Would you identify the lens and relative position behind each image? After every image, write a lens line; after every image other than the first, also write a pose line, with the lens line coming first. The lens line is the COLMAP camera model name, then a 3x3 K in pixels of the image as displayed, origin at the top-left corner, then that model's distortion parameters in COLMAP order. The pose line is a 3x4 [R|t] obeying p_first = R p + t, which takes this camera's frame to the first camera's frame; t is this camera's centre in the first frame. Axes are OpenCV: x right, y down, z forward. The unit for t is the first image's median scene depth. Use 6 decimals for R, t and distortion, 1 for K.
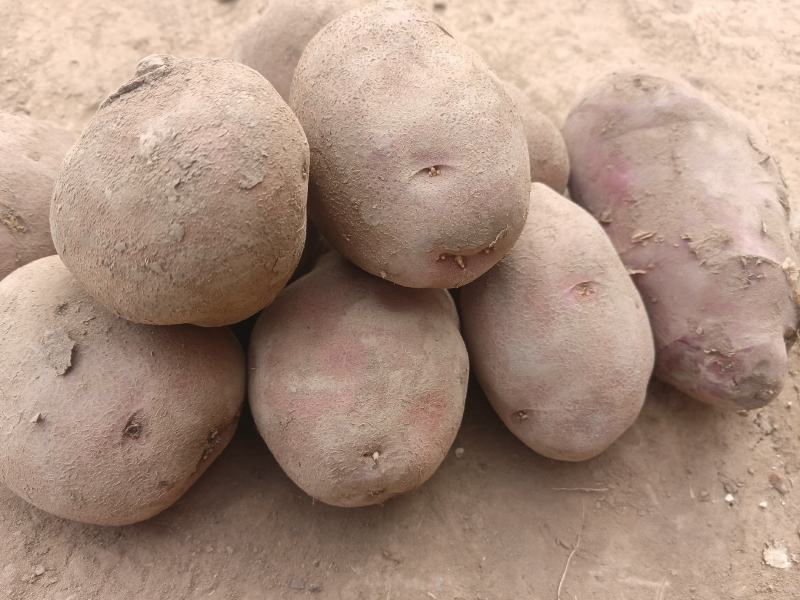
lens RADIAL K [[671.4, 0, 400.0], [0, 671.4, 300.0], [0, 0, 1]] dist [-0.015099, 0.003962]
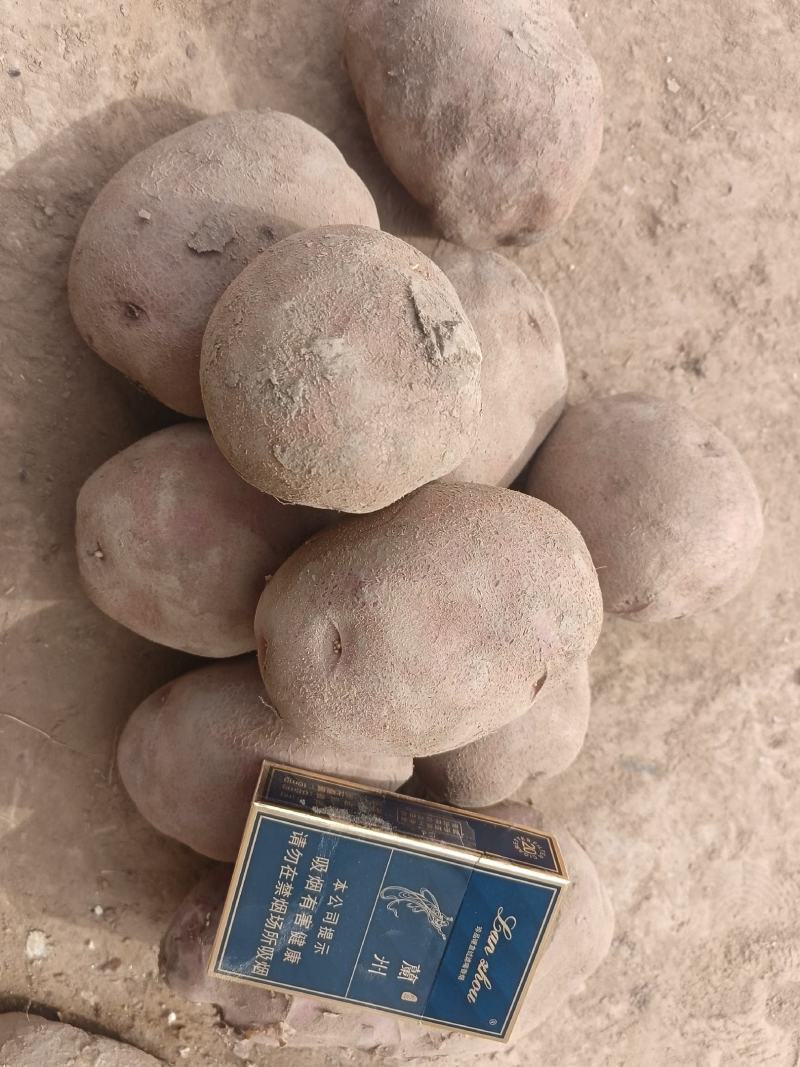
lens RADIAL K [[894.3, 0, 400.0], [0, 894.3, 533.5], [0, 0, 1]] dist [-0.000408, -0.008003]
pose [[-0.093205, 0.995641, -0.003350, -0.075252], [-0.945347, -0.087440, 0.314122, -0.452390], [0.312460, 0.032445, 0.949377, -0.089092]]
